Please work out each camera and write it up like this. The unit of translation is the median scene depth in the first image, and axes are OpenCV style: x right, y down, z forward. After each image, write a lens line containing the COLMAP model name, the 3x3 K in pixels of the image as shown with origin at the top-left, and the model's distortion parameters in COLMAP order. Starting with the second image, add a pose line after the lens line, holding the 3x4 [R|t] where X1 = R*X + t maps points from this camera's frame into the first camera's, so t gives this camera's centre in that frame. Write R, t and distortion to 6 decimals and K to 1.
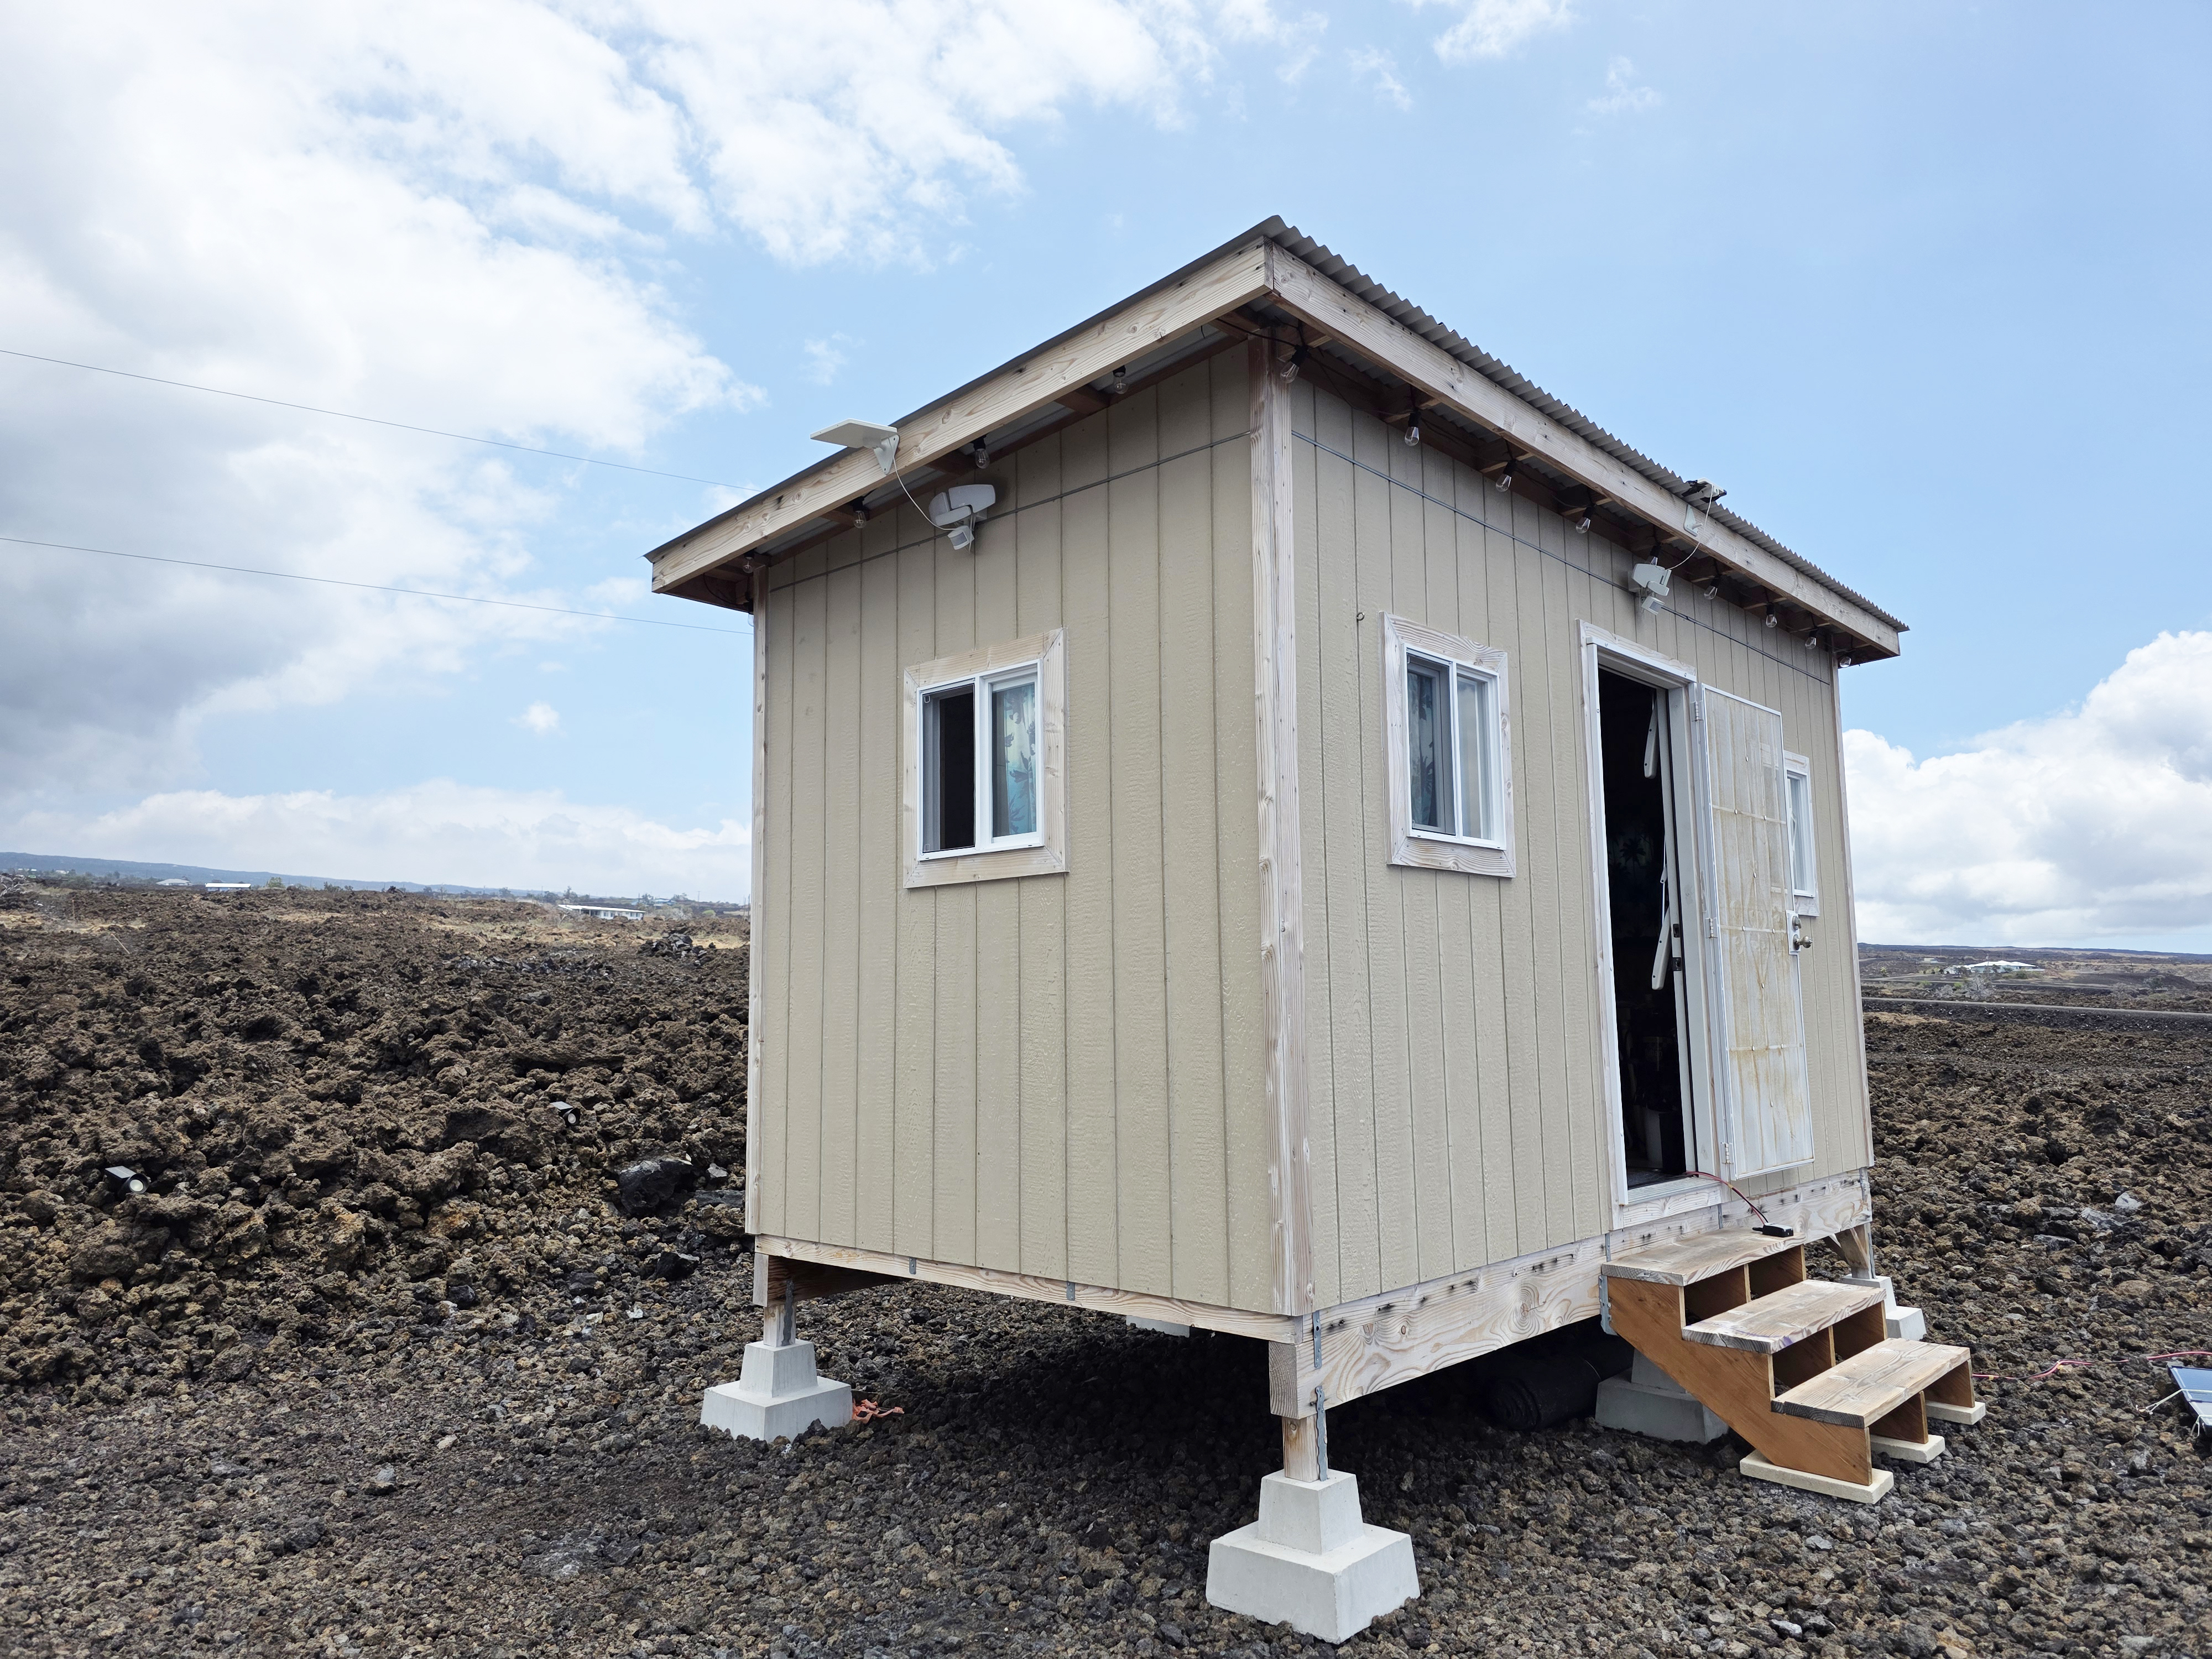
lens RADIAL K [[1485.2, 0, 1100.5], [0, 1485.2, 833.4], [0, 0, 1]] dist [0.064155, -0.059215]
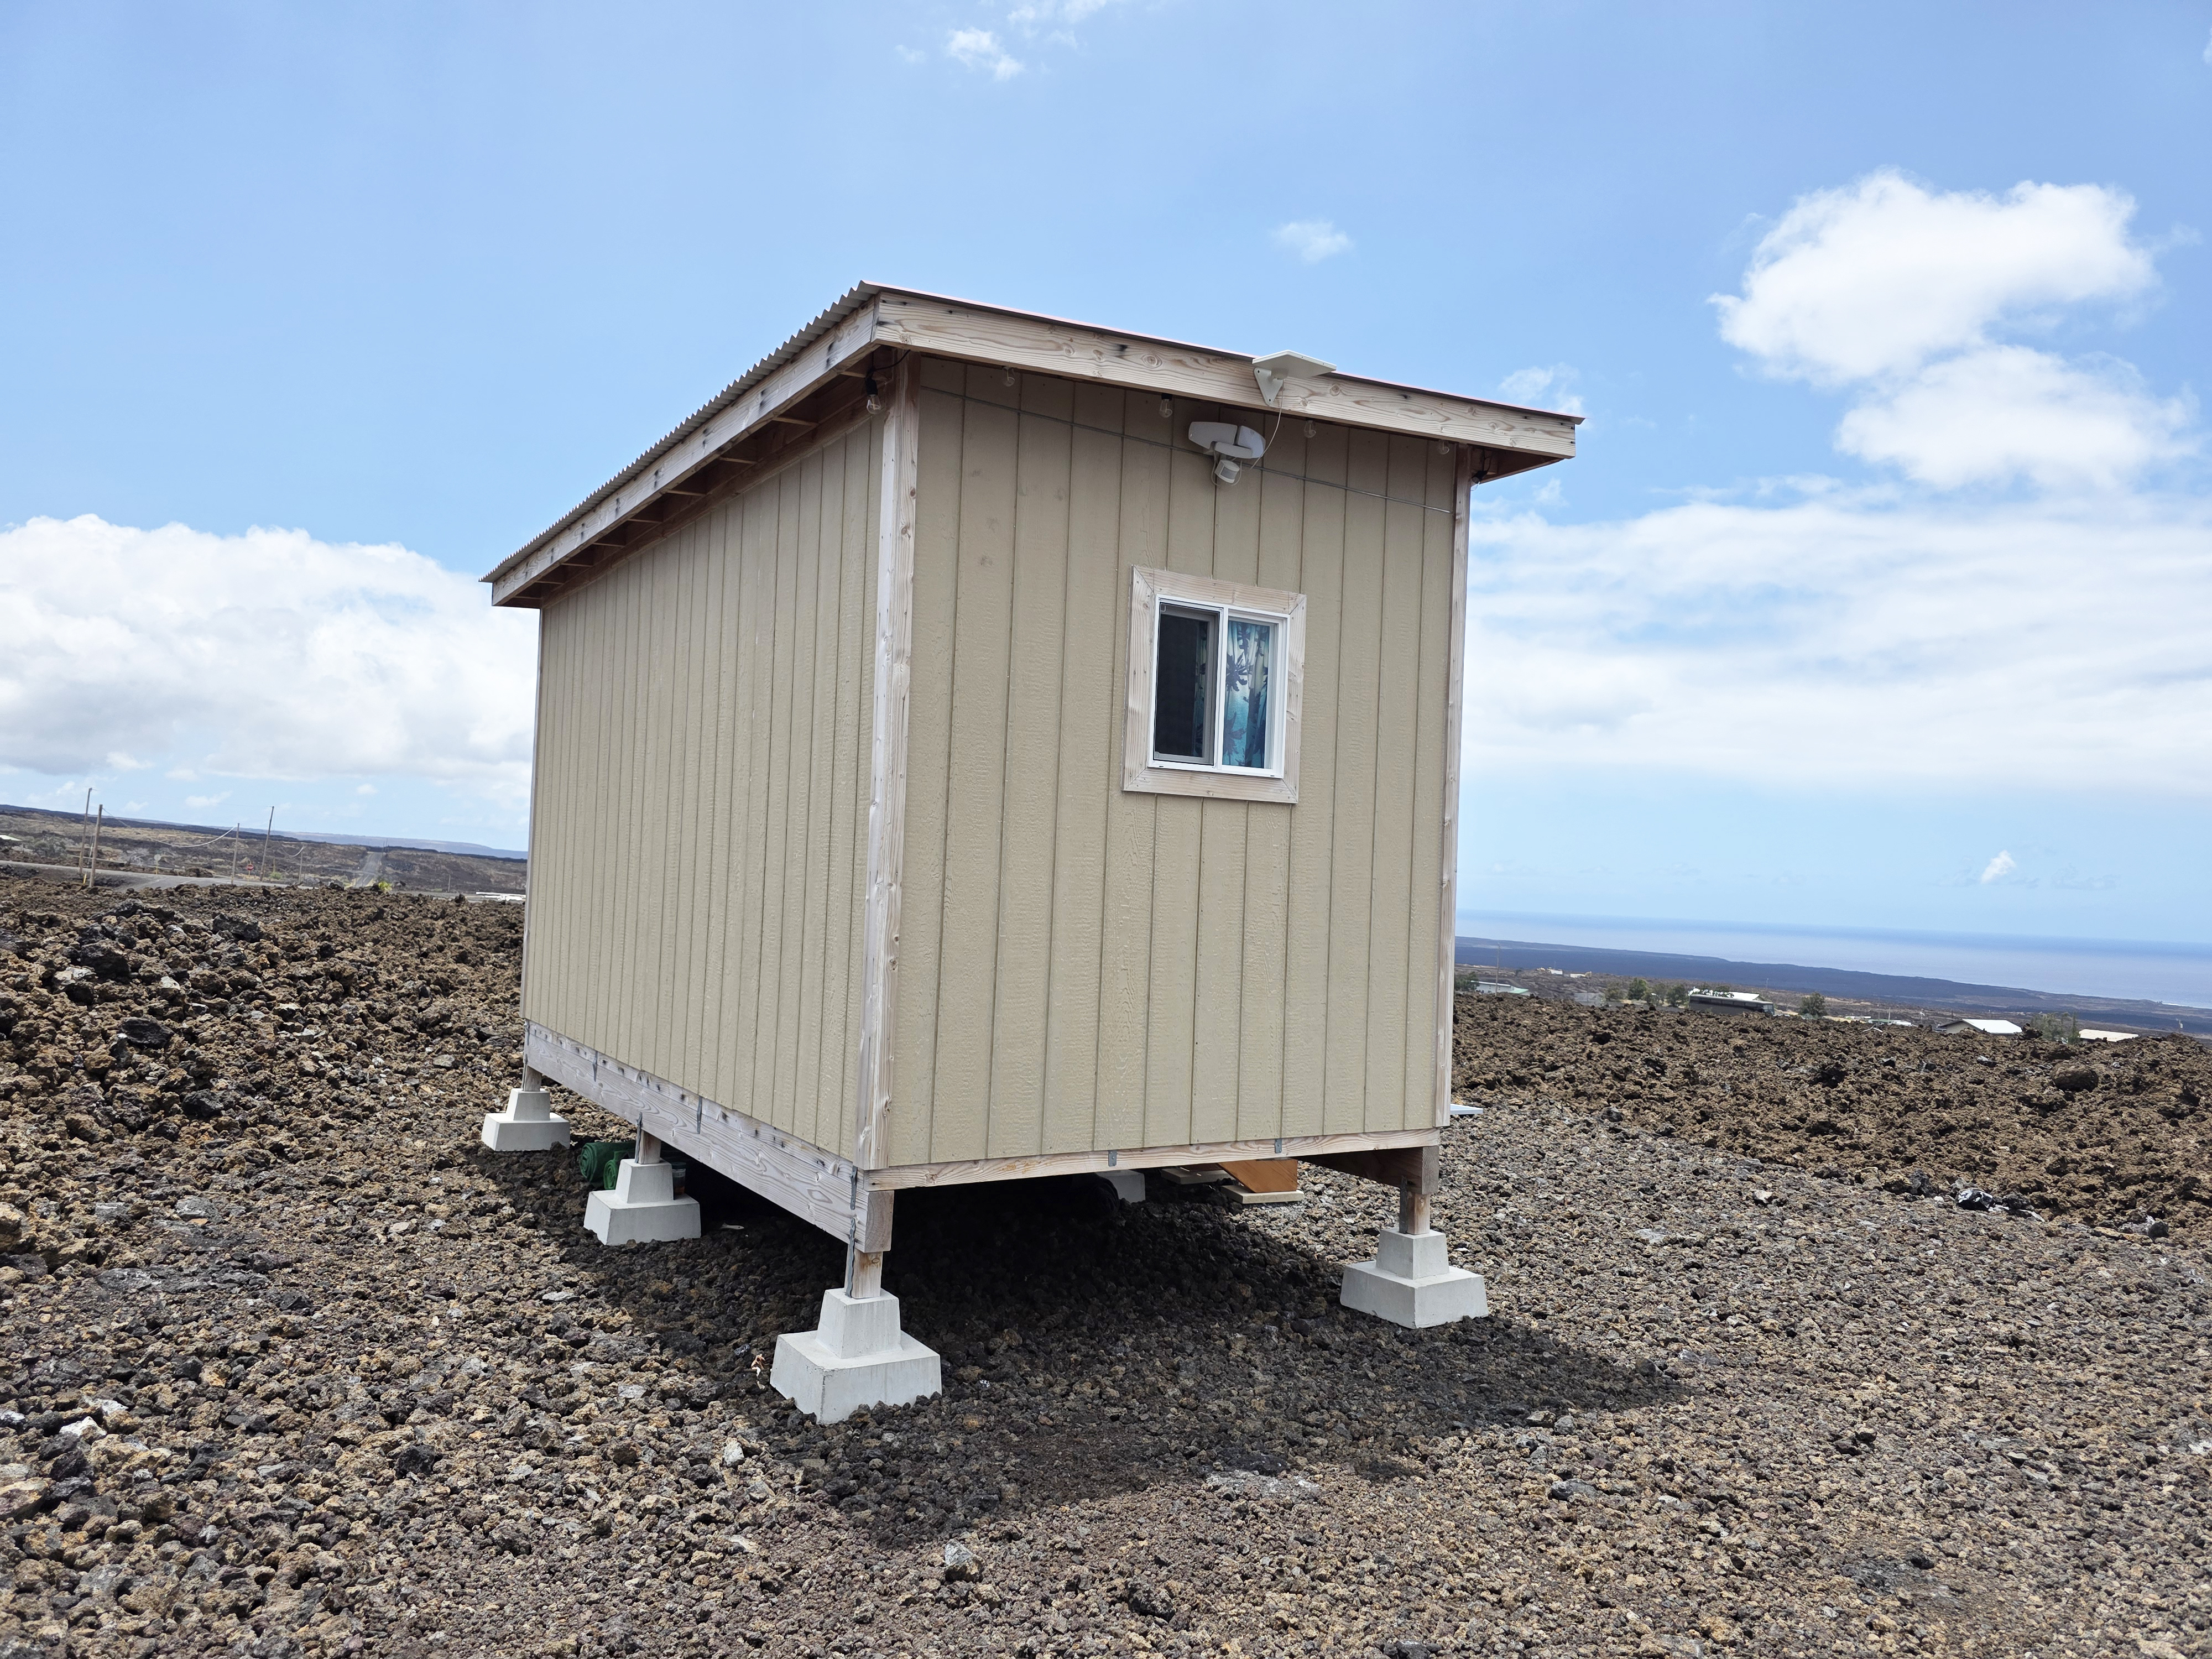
lens RADIAL K [[1485.2, 0, 1085.8], [0, 1485.2, 832.1], [0, 0, 1]] dist [0.064155, -0.059215]
pose [[0.276872, 0.055849, 0.959282, -1.156703], [-0.155513, 0.987753, -0.012621, 0.085733], [-0.948239, -0.145687, 0.282166, 0.779985]]
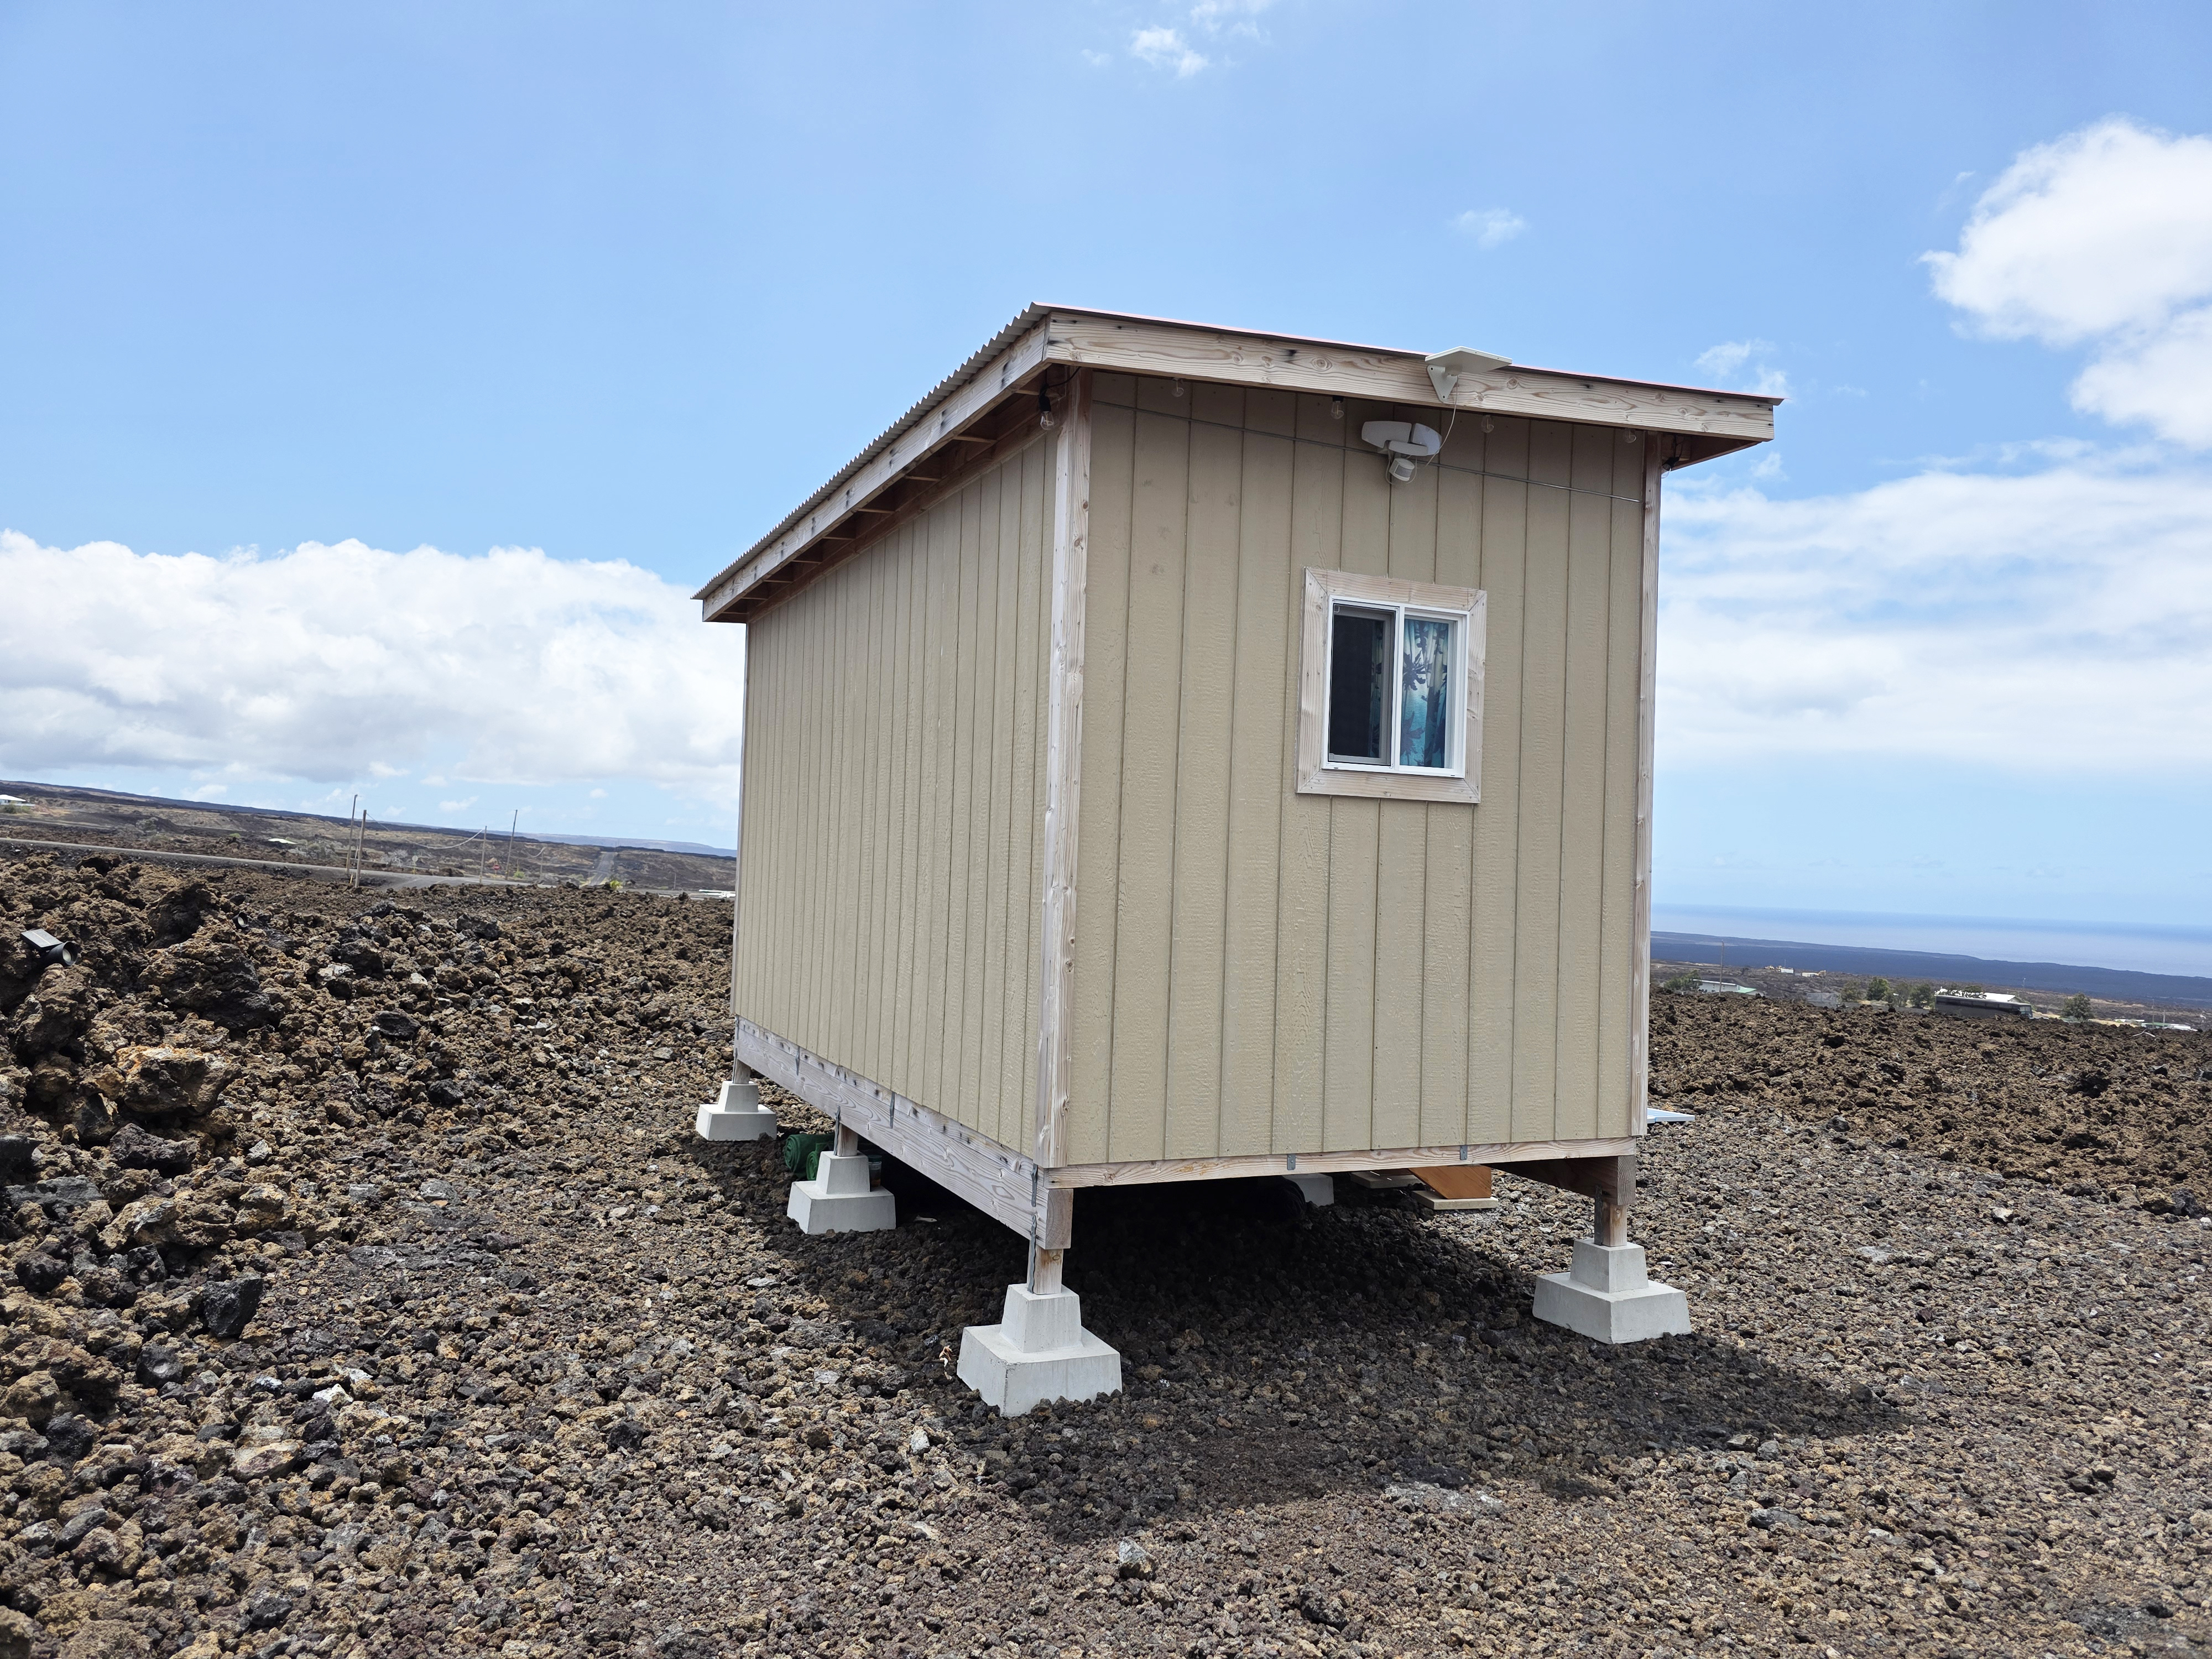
lens RADIAL K [[1485.2, 0, 1095.9], [0, 1485.2, 816.0], [0, 0, 1]] dist [0.064155, -0.059215]
pose [[0.393825, 0.060227, 0.917210, -1.162241], [-0.146723, 0.989176, -0.001954, 0.078283], [-0.907400, -0.133807, 0.398399, 0.764251]]
